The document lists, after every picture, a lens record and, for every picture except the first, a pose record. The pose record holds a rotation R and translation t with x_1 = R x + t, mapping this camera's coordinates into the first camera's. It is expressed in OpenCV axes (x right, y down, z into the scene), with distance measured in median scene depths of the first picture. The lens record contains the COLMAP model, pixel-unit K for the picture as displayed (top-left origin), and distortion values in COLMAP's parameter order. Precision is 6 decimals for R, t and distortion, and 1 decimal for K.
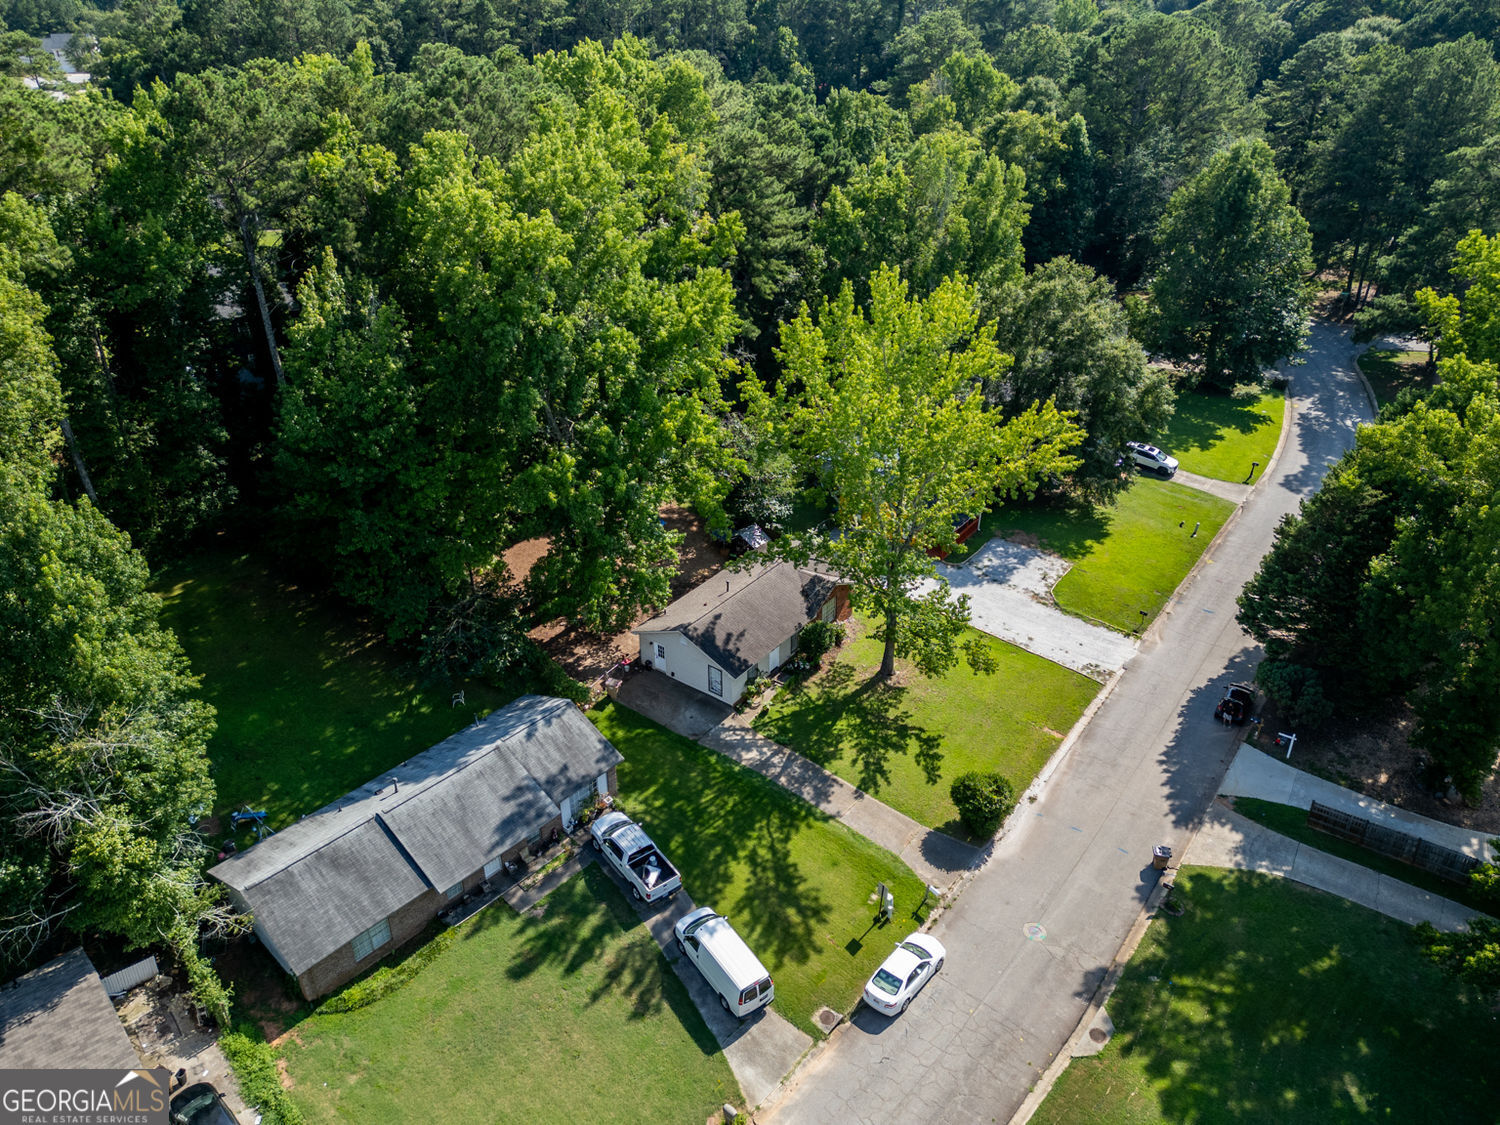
lens RADIAL K [[1063.8, 0, 750.0], [0, 1063.8, 562.5], [0, 0, 1]] dist [0.061130, -0.058697]
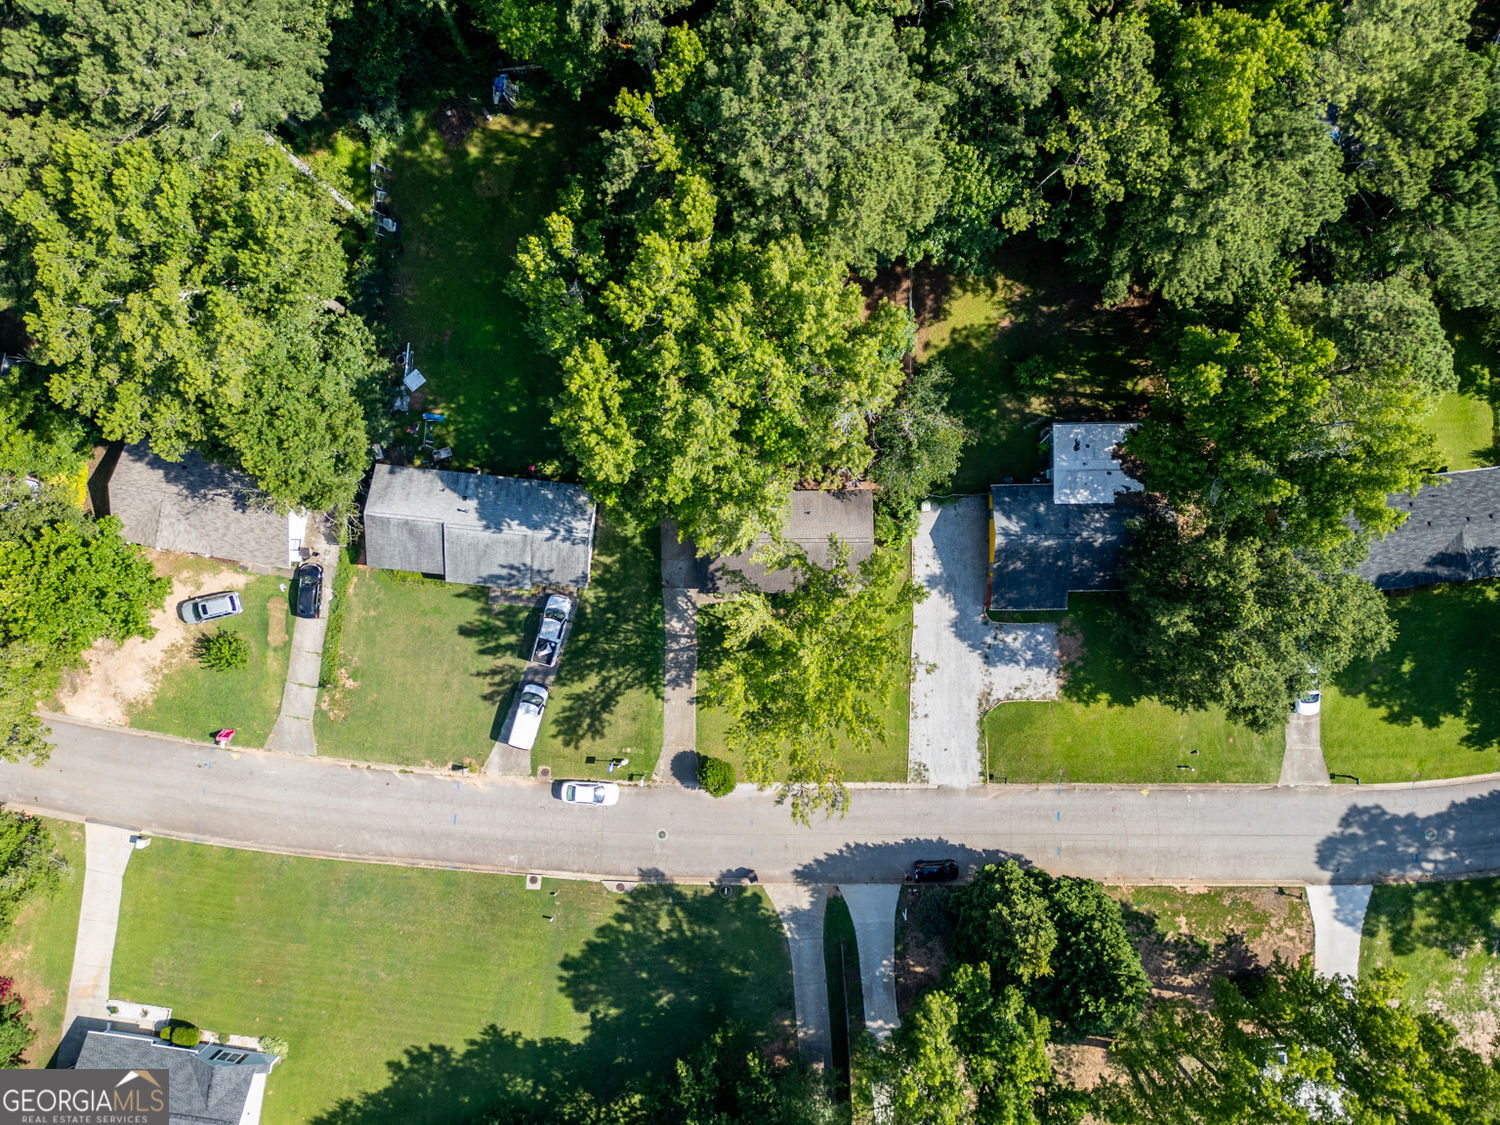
lens RADIAL K [[1063.8, 0, 750.0], [0, 1063.8, 562.5], [0, 0, 1]] dist [0.061130, -0.058697]
pose [[0.606136, 0.795233, -0.014269, 0.015126], [-0.358700, 0.289330, 0.887481, -1.176861], [0.709883, -0.532816, 0.460623, 0.438988]]
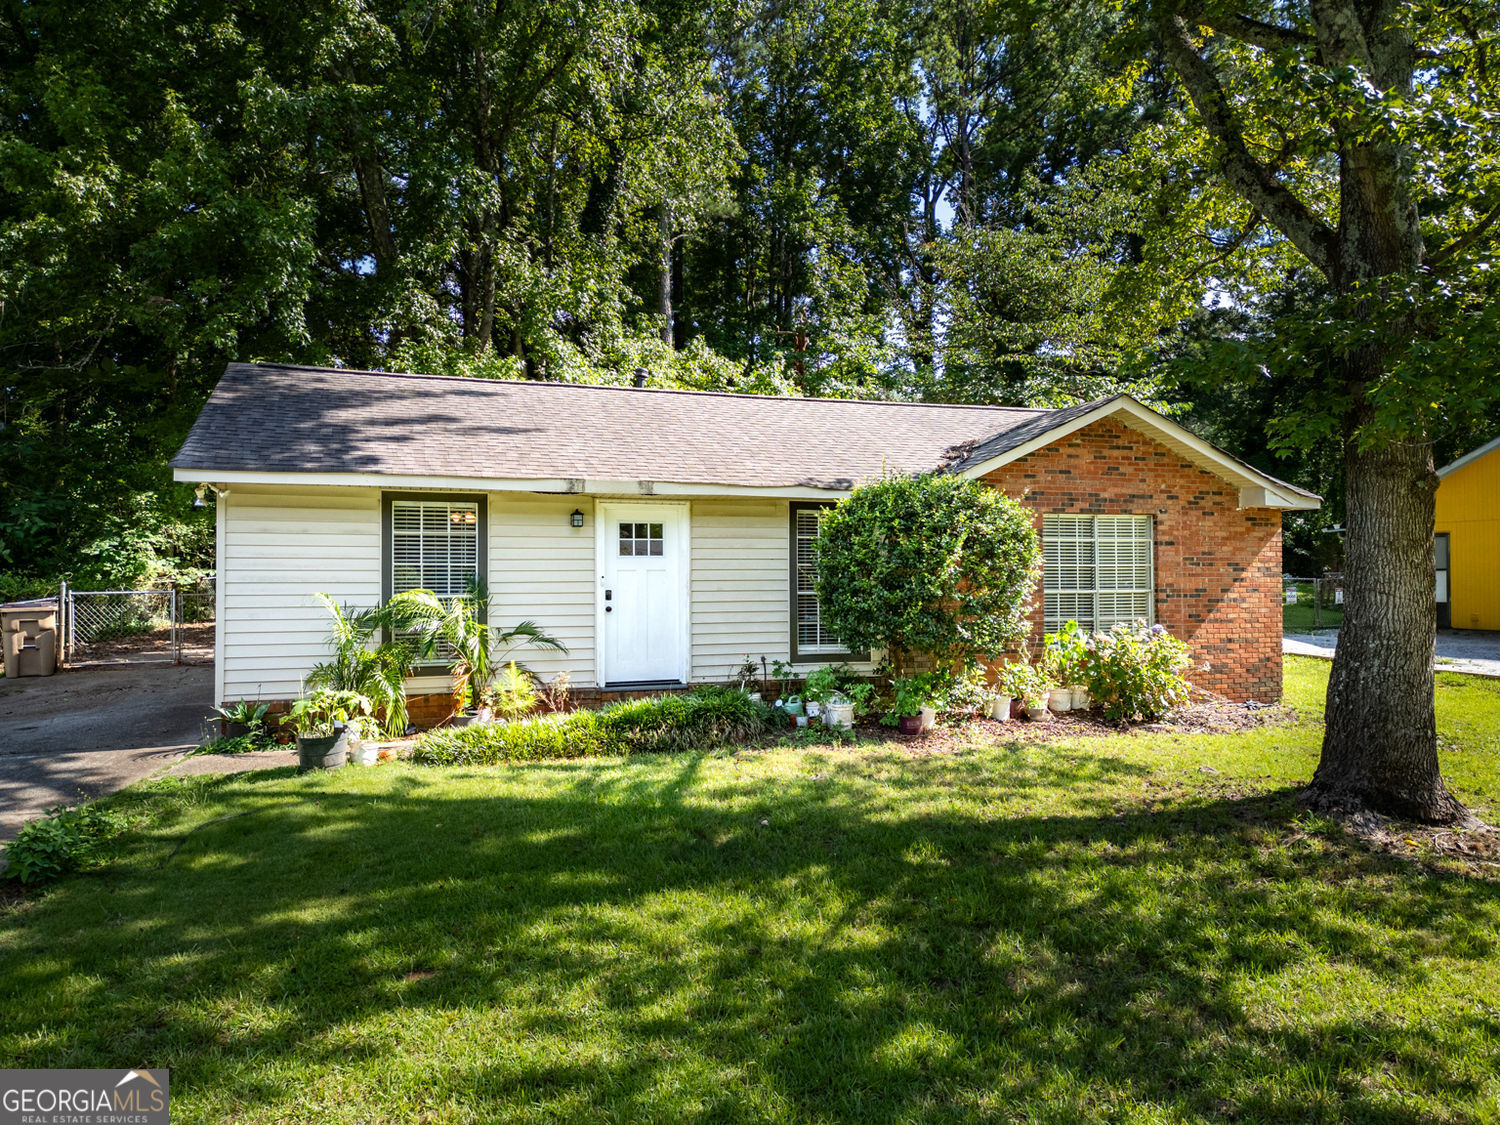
lens RADIAL K [[1063.8, 0, 750.0], [0, 1063.8, 562.5], [0, 0, 1]] dist [0.061130, -0.058697]
pose [[0.825313, -0.002906, -0.564668, 0.153096], [-0.284530, 0.861620, -0.420301, 0.169944], [0.487750, 0.507545, 0.710280, 0.948937]]
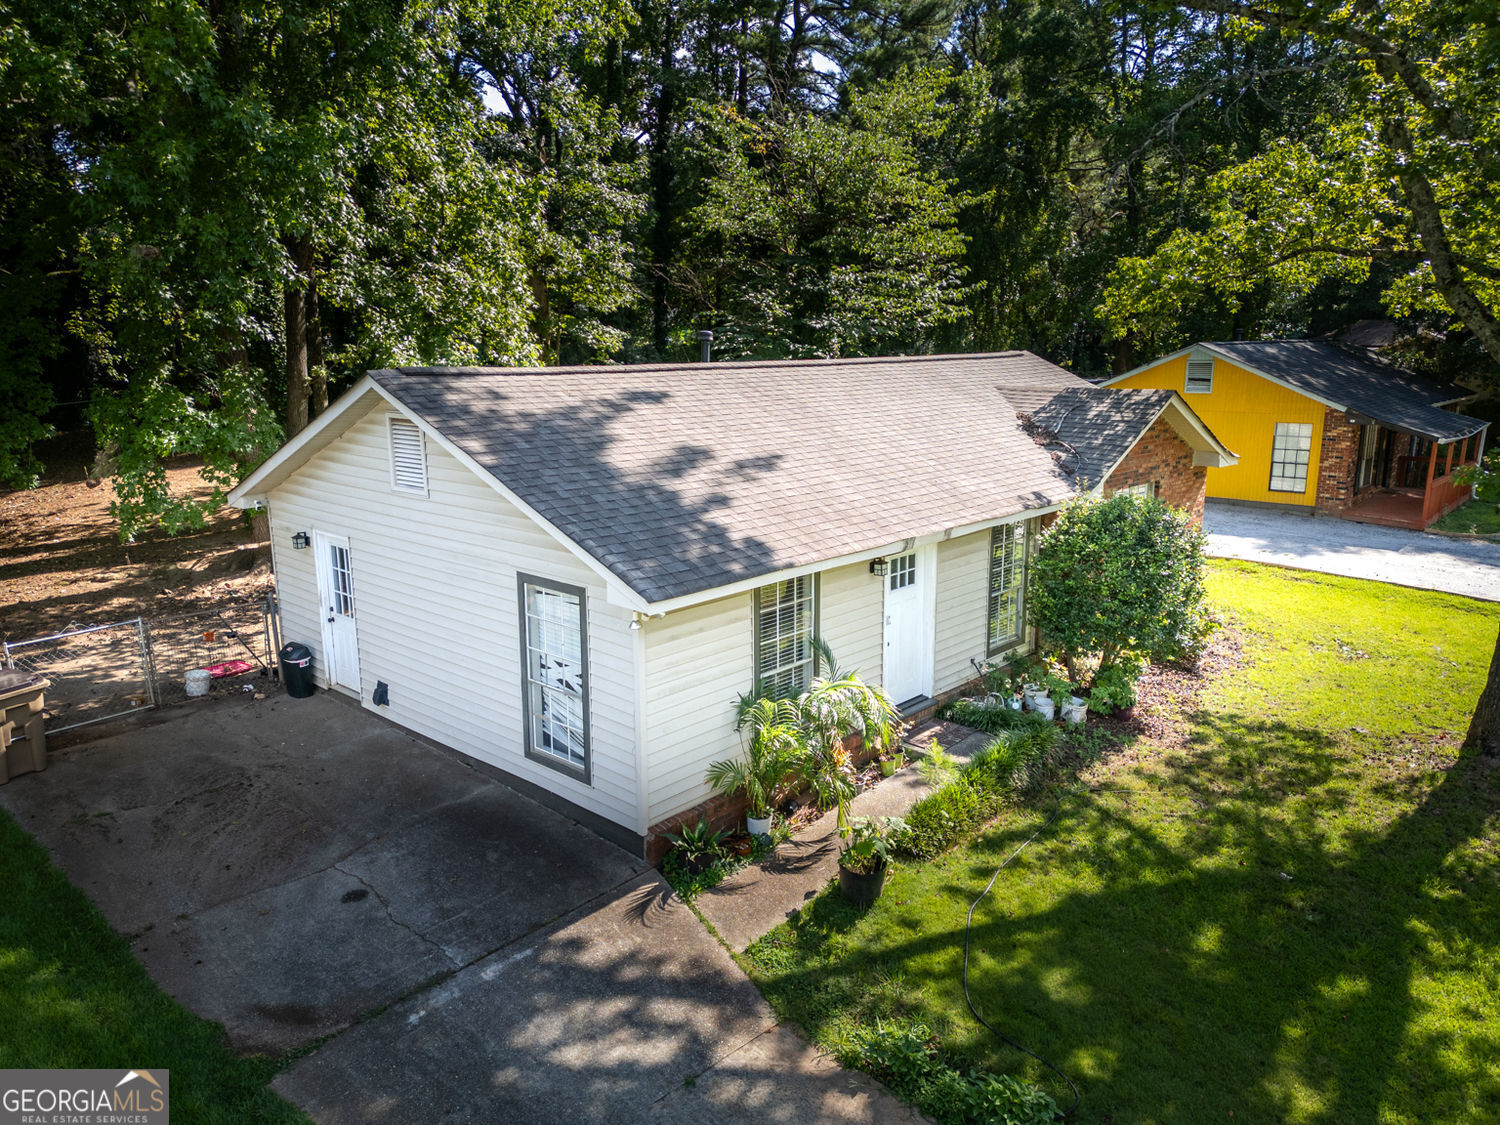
lens RADIAL K [[1063.8, 0, 750.0], [0, 1063.8, 562.5], [0, 0, 1]] dist [0.061130, -0.058697]
pose [[0.995708, 0.020827, -0.090181, 0.009642], [-0.047475, 0.951337, -0.304474, 0.149989], [0.079451, 0.307448, 0.948242, 0.879261]]
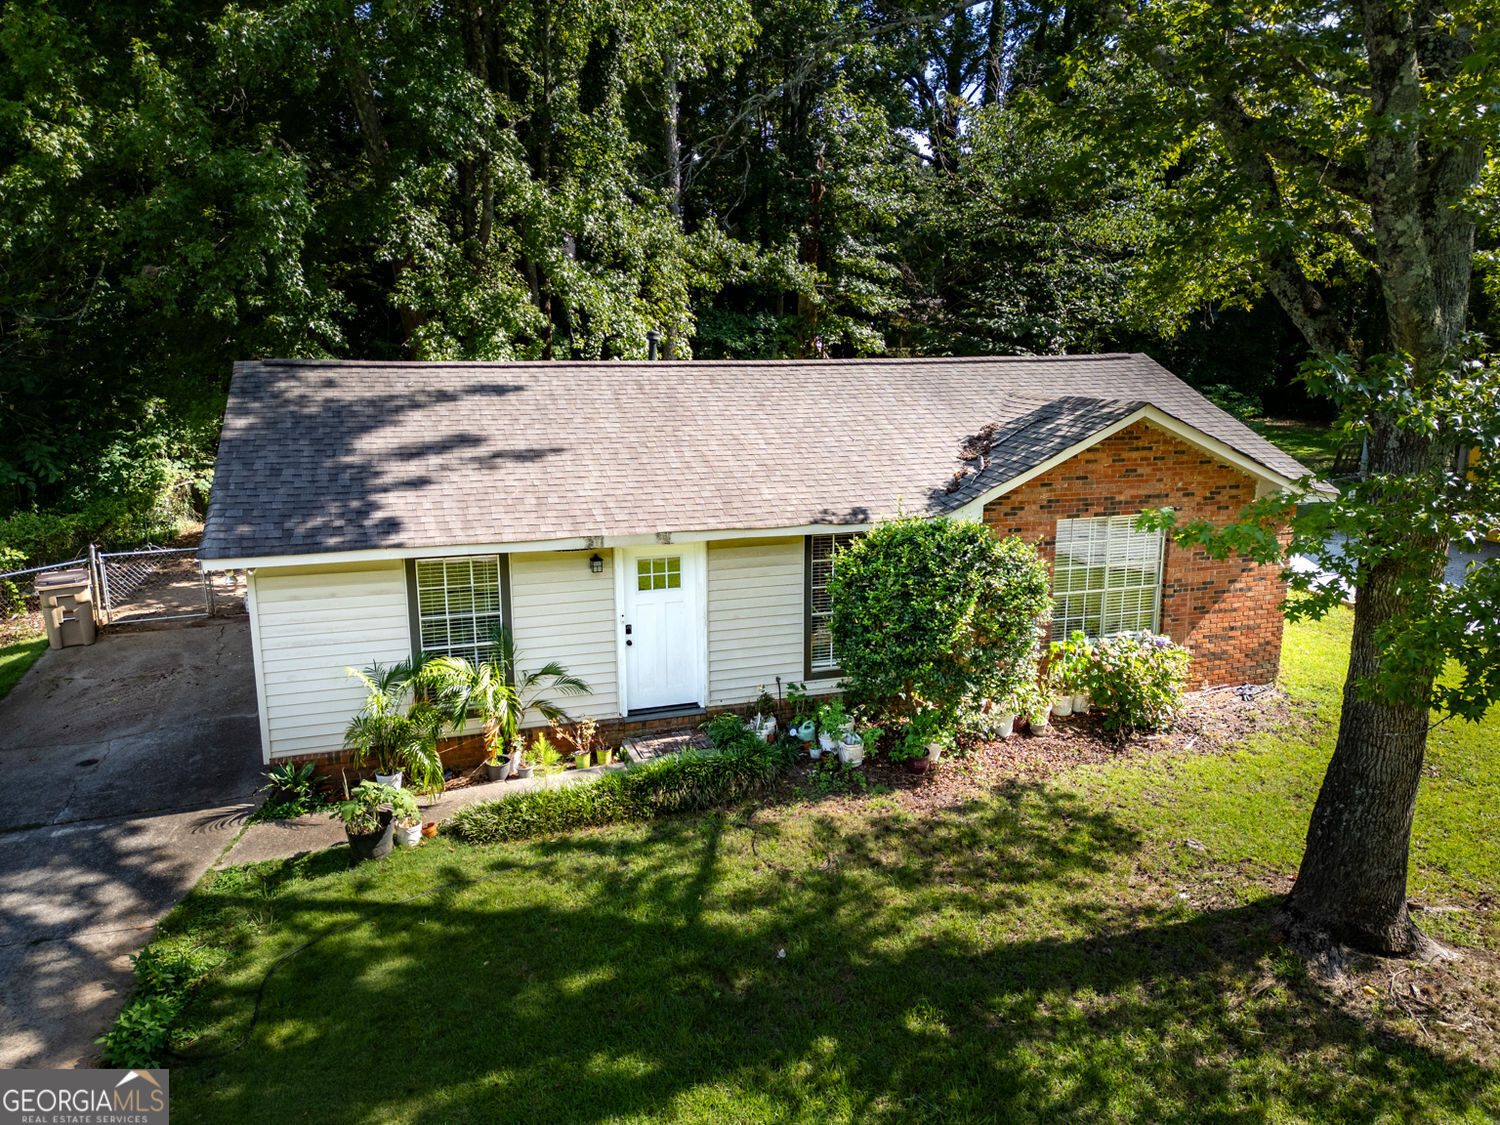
lens RADIAL K [[1063.8, 0, 750.0], [0, 1063.8, 562.5], [0, 0, 1]] dist [0.061130, -0.058697]
pose [[0.820216, 0.122322, -0.558822, 0.151138], [-0.287682, 0.932558, -0.218118, 0.124533], [0.494453, 0.339667, 0.800089, 0.923214]]
